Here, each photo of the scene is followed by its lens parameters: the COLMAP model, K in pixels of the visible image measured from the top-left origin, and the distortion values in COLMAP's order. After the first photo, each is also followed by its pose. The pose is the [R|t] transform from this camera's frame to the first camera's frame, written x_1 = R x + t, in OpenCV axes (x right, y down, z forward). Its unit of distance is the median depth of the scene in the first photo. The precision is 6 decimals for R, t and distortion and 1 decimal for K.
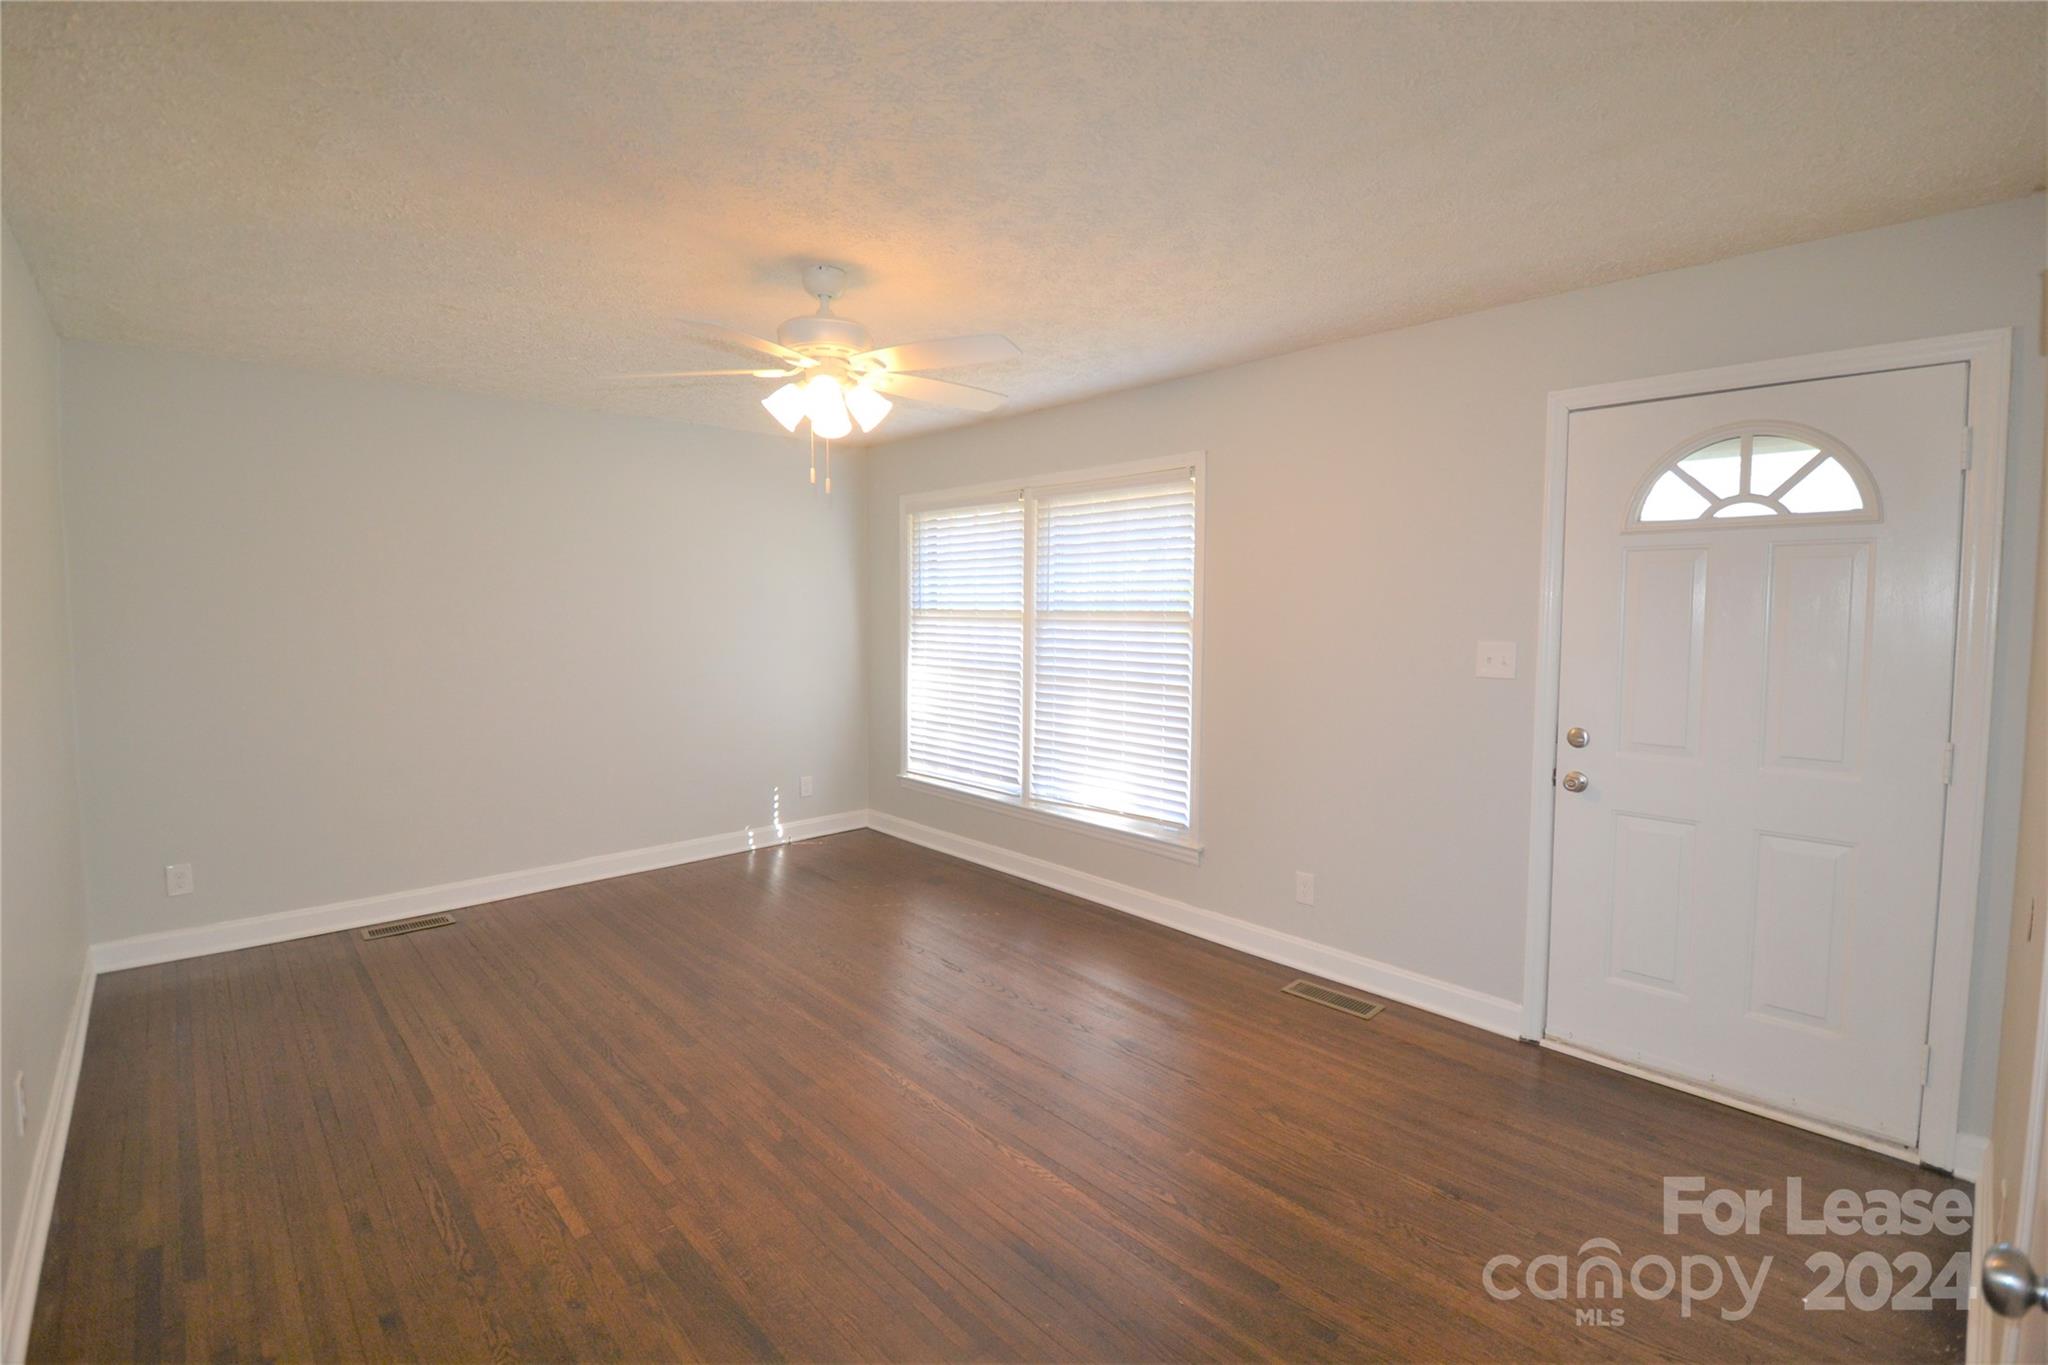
lens RADIAL K [[909.4, 0, 1018.3], [0, 909.4, 668.0], [0, 0, 1]] dist [0.003081, -0.011148]
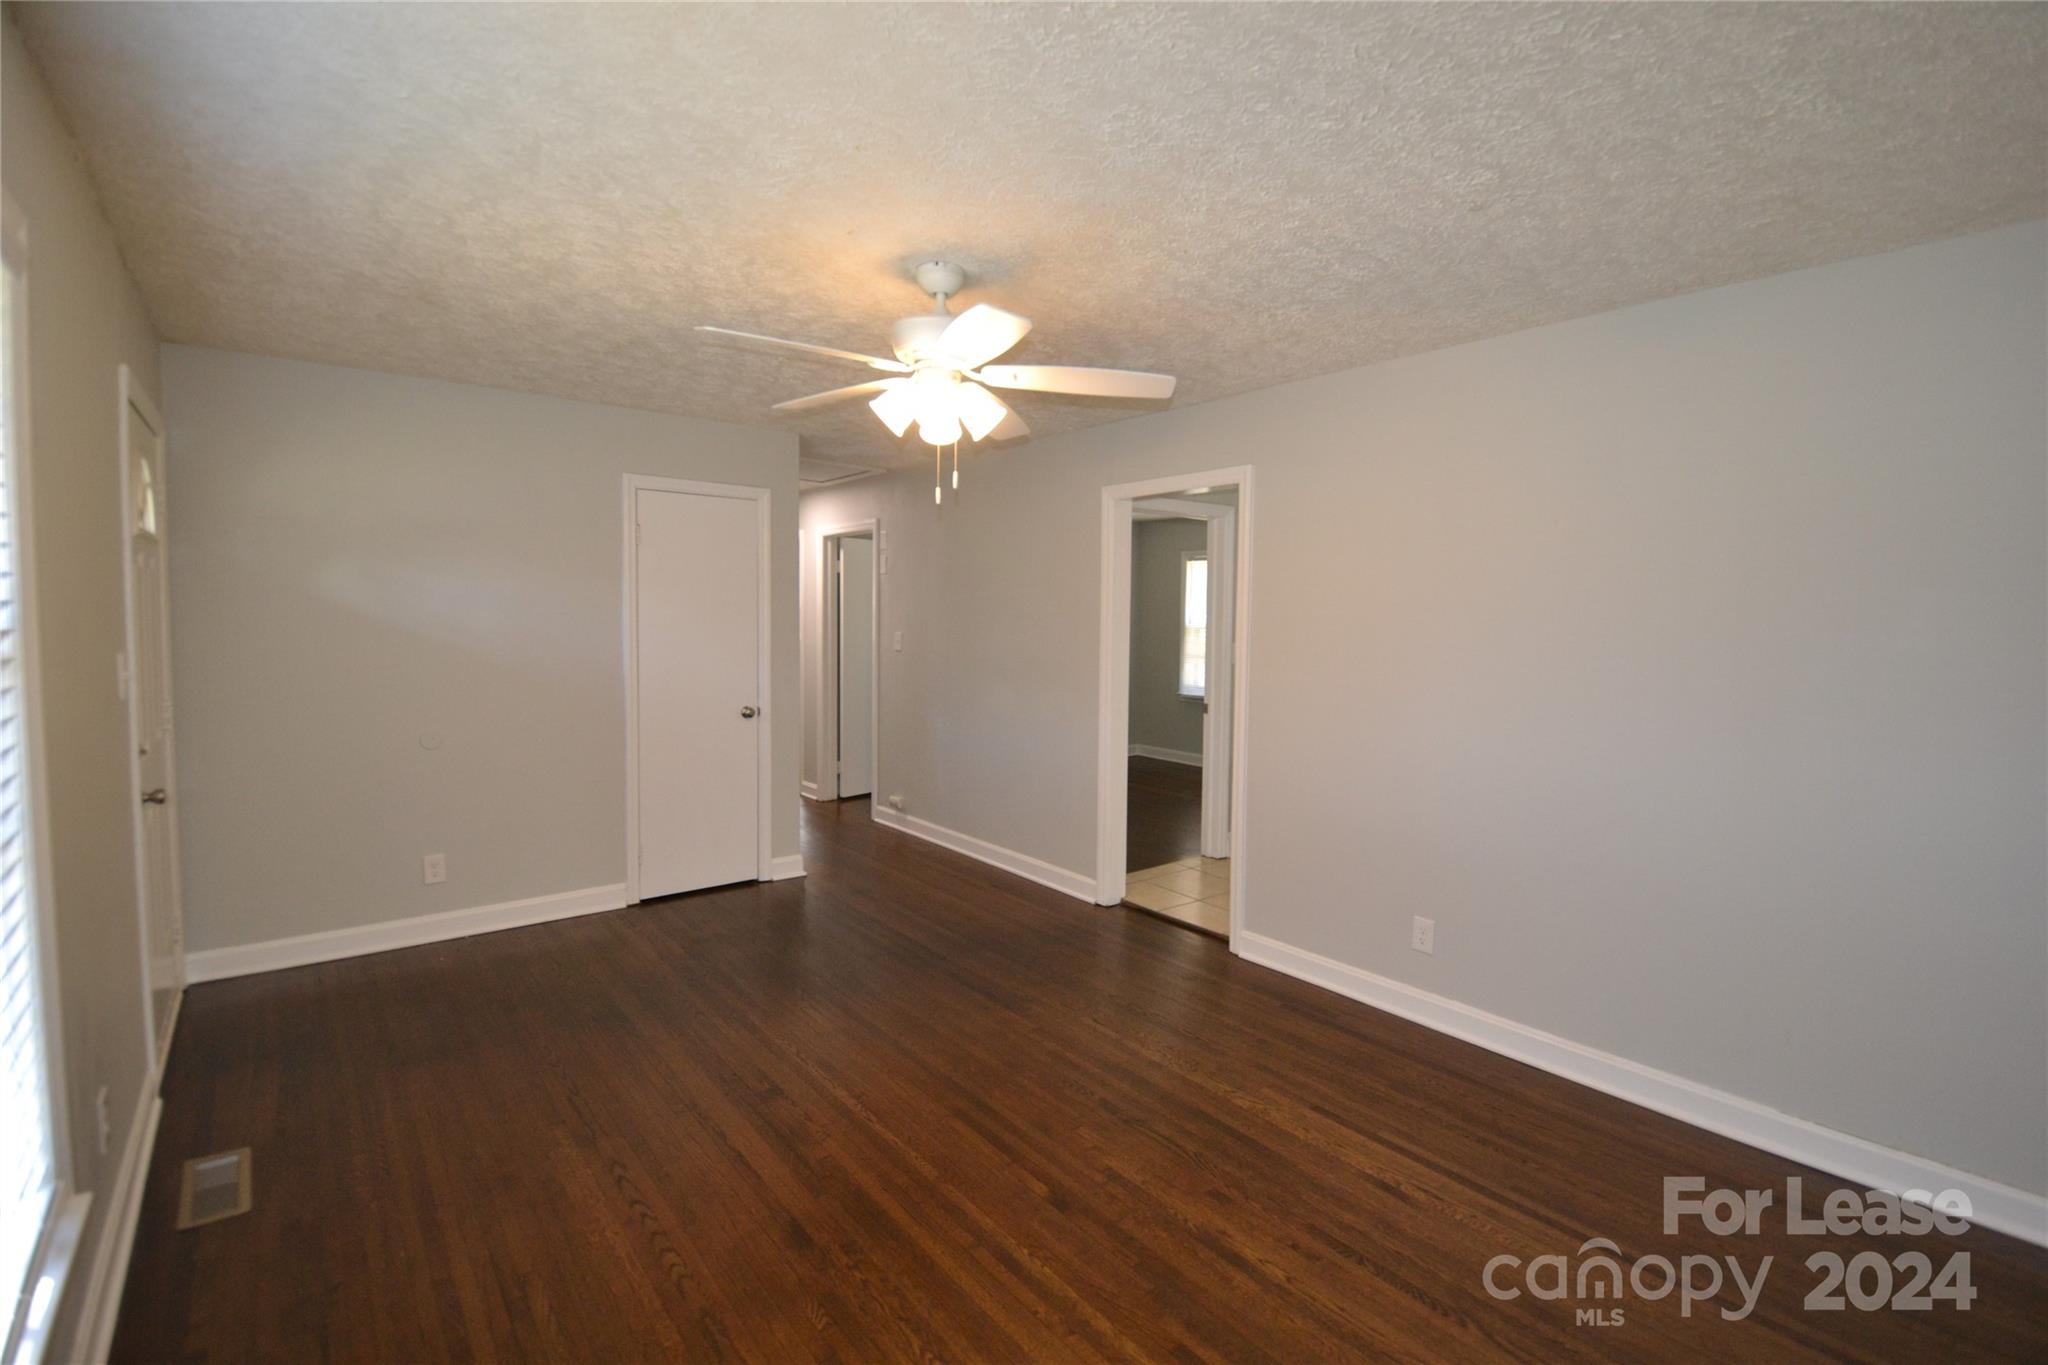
lens RADIAL K [[909.4, 0, 1014.6], [0, 909.4, 665.9], [0, 0, 1]] dist [0.003081, -0.011148]
pose [[-0.997194, -0.020532, 0.071994, -0.246537], [-0.011186, 0.991725, 0.127894, -0.098791], [-0.074024, 0.126730, -0.989171, 1.320065]]
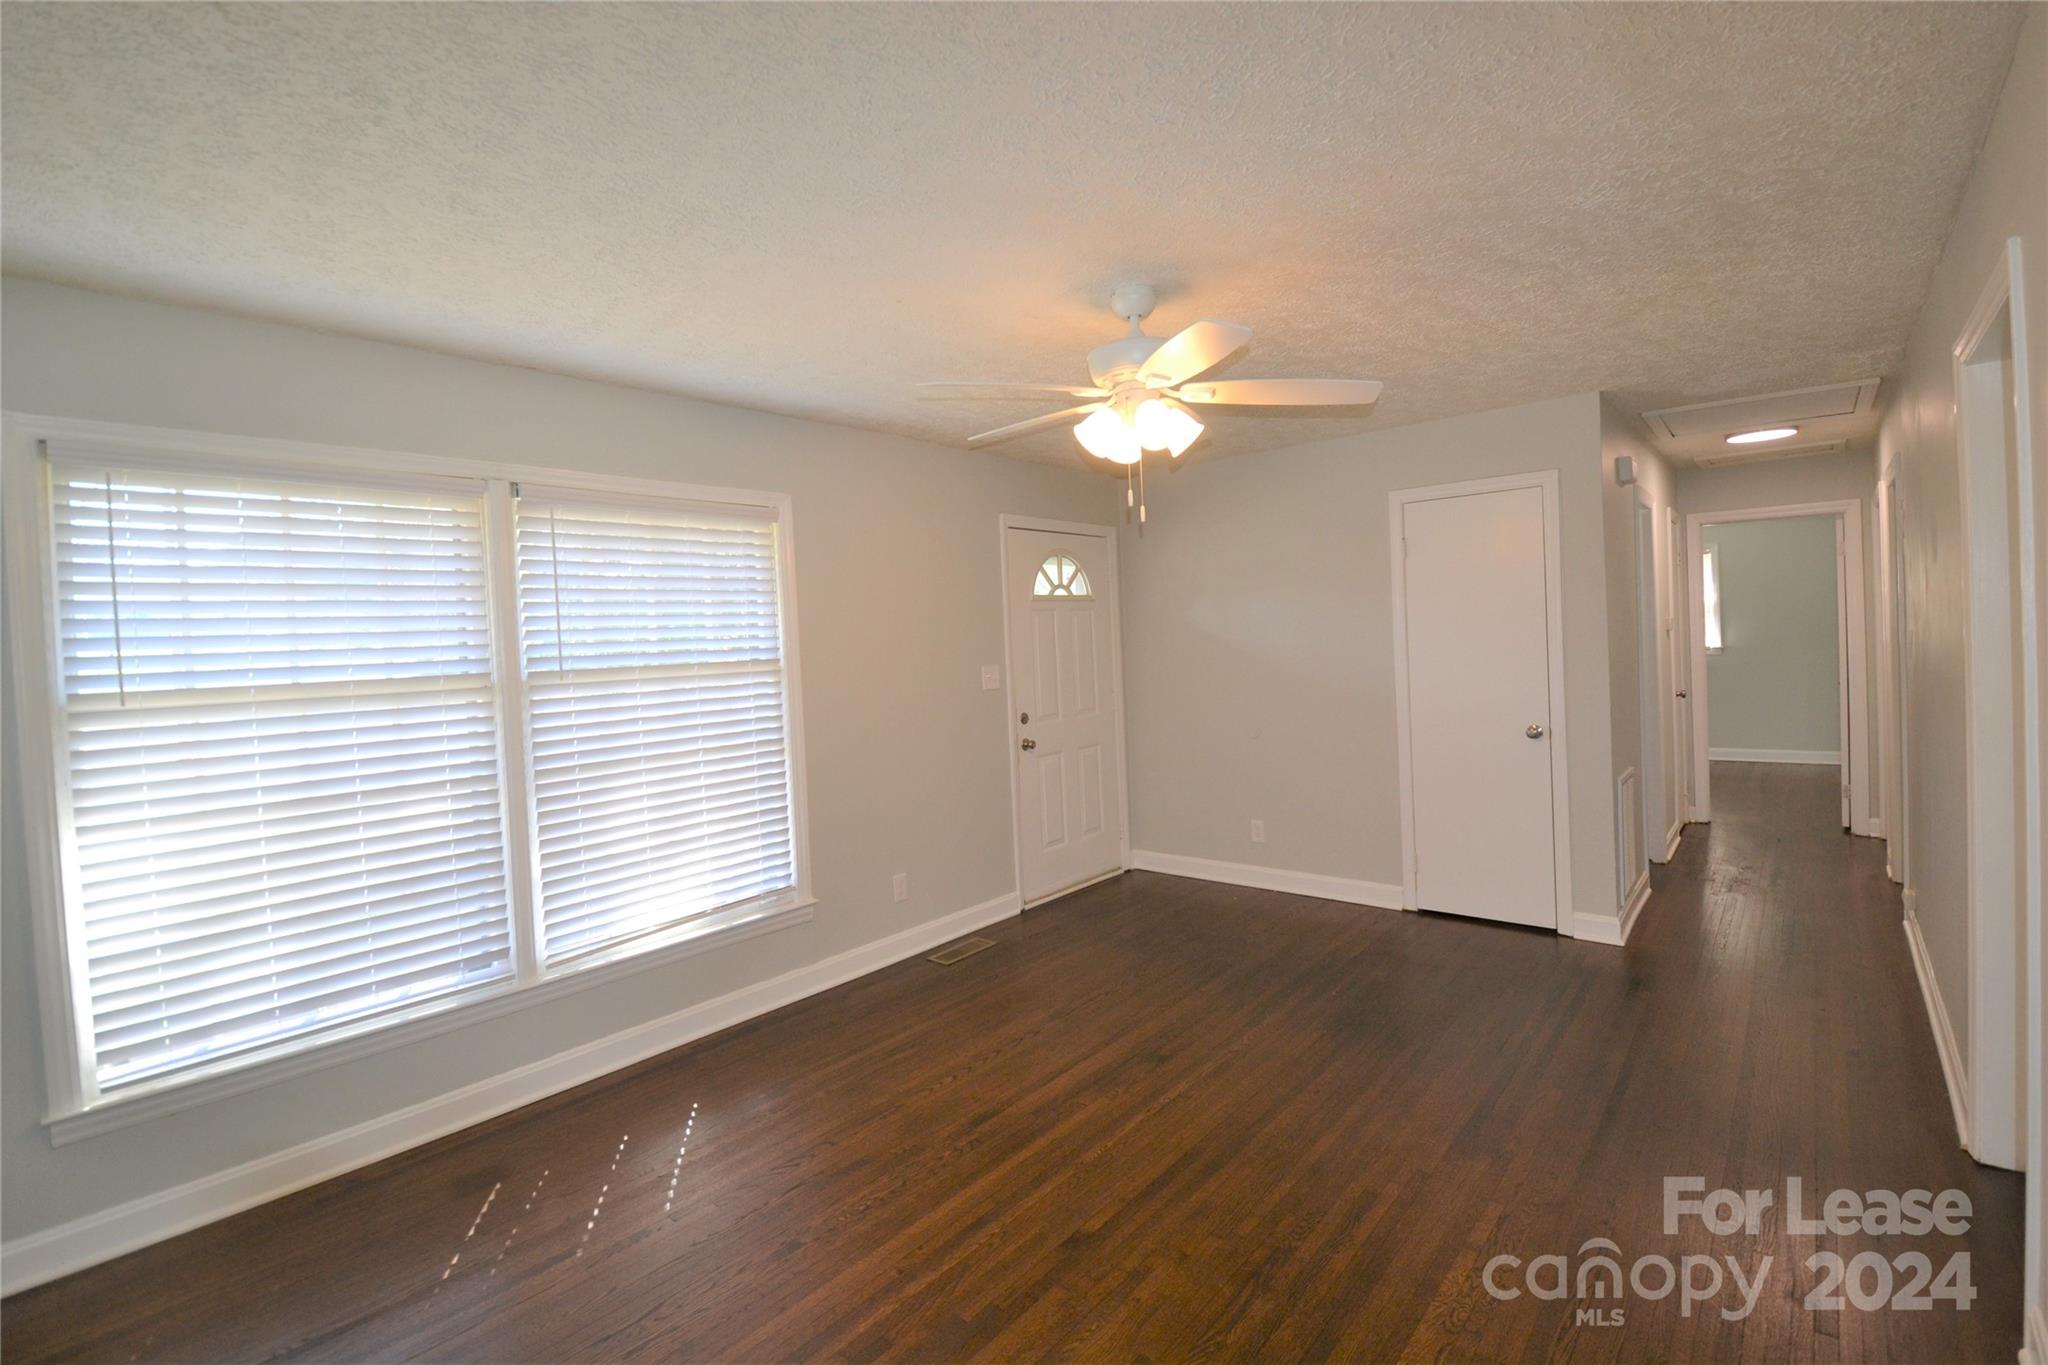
lens RADIAL K [[909.4, 0, 1034.9], [0, 909.4, 660.9], [0, 0, 1]] dist [0.003081, -0.011148]
pose [[-0.120339, -0.020839, 0.992514, -0.778879], [0.112927, 0.993003, 0.034541, -0.062367], [-0.986289, 0.116238, -0.117144, 0.841103]]
